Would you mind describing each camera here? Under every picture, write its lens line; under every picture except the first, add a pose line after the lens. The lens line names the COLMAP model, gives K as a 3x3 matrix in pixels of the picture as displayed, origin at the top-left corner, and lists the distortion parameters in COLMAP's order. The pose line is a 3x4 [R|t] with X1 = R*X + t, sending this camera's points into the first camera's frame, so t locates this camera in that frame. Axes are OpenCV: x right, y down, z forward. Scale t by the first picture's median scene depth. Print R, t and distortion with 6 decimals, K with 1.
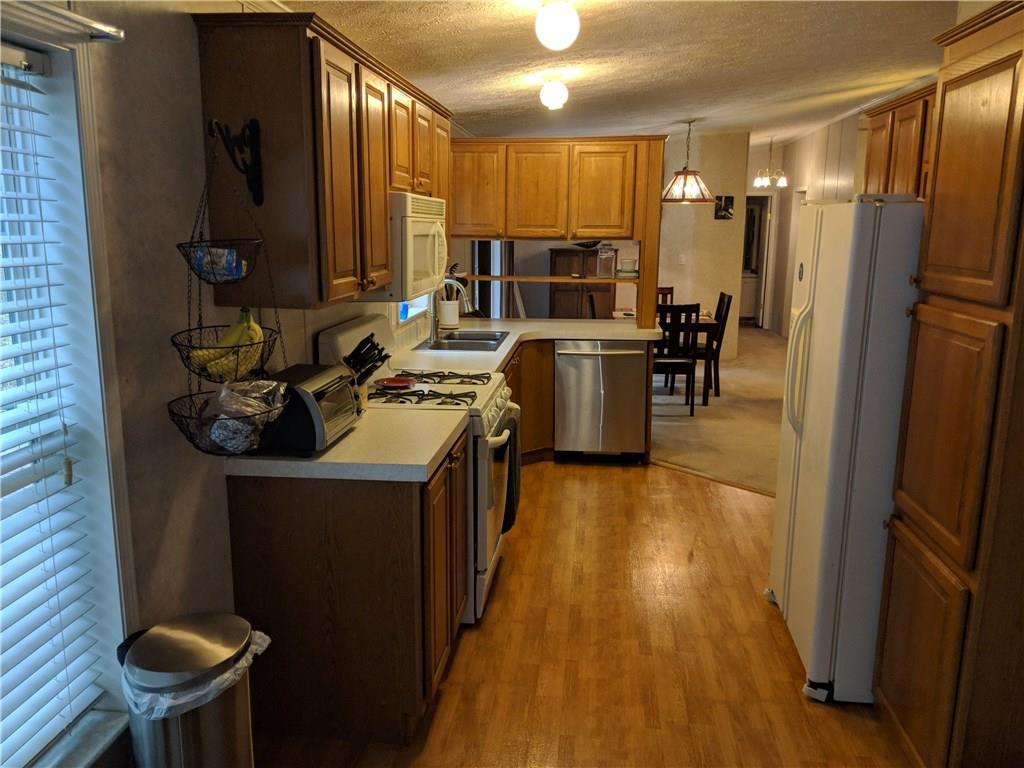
lens RADIAL K [[815.8, 0, 510.0], [0, 815.8, 382.5], [0, 0, 1]] dist [0.068679, -0.109222]
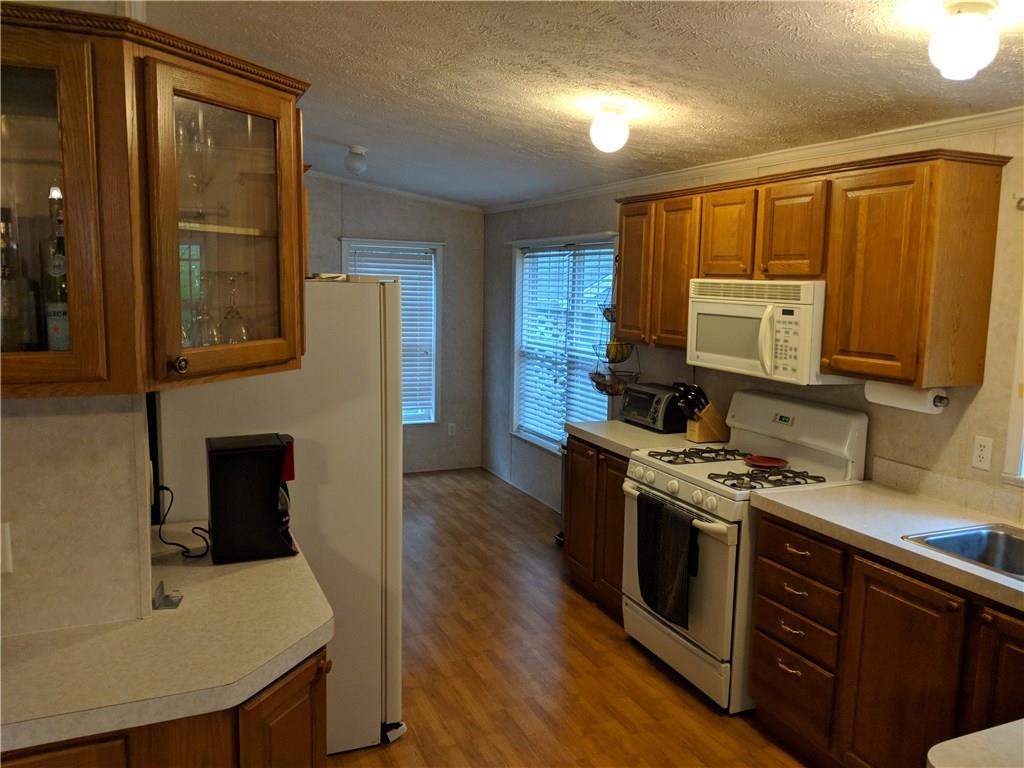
lens RADIAL K [[815.8, 0, 520.7], [0, 815.8, 393.3], [0, 0, 1]] dist [0.068679, -0.109222]
pose [[-0.866005, 0.046923, -0.497828, 0.773561], [-0.122567, 0.945296, 0.302313, -0.389765], [0.484780, 0.322822, -0.812880, 1.834224]]
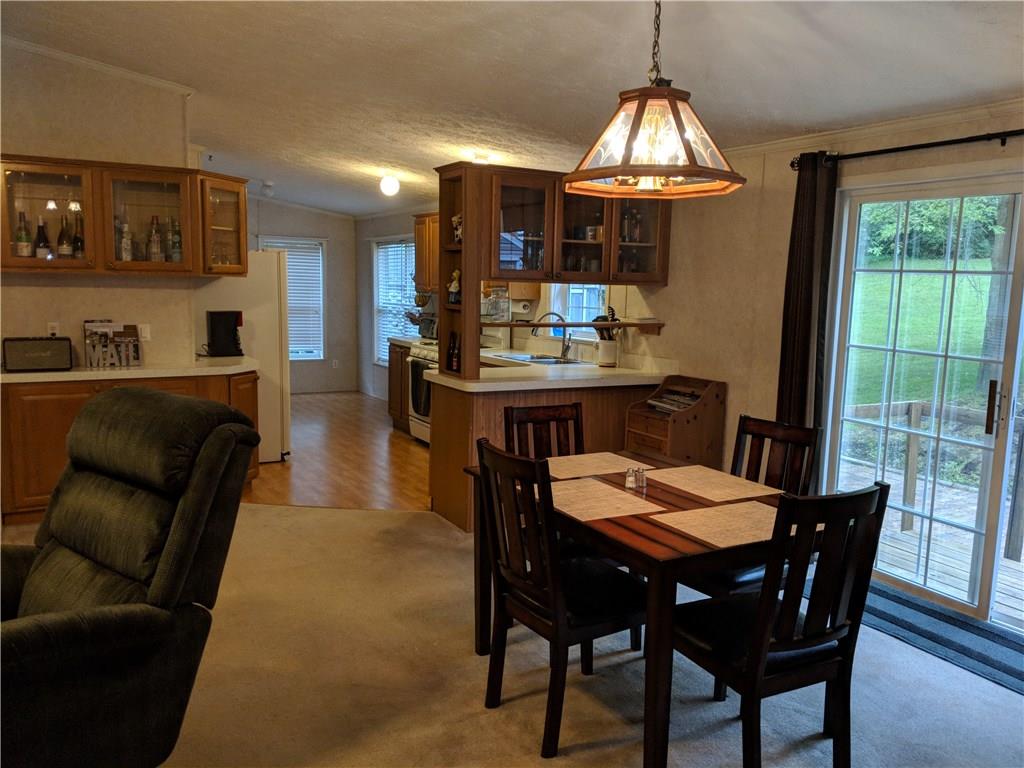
lens RADIAL K [[815.8, 0, 521.4], [0, 815.8, 392.8], [0, 0, 1]] dist [0.068679, -0.109222]
pose [[-0.813071, 0.053596, -0.579693, 0.780074], [-0.140939, 0.948011, 0.285328, -0.392466], [0.564847, 0.313693, -0.763246, 1.853659]]
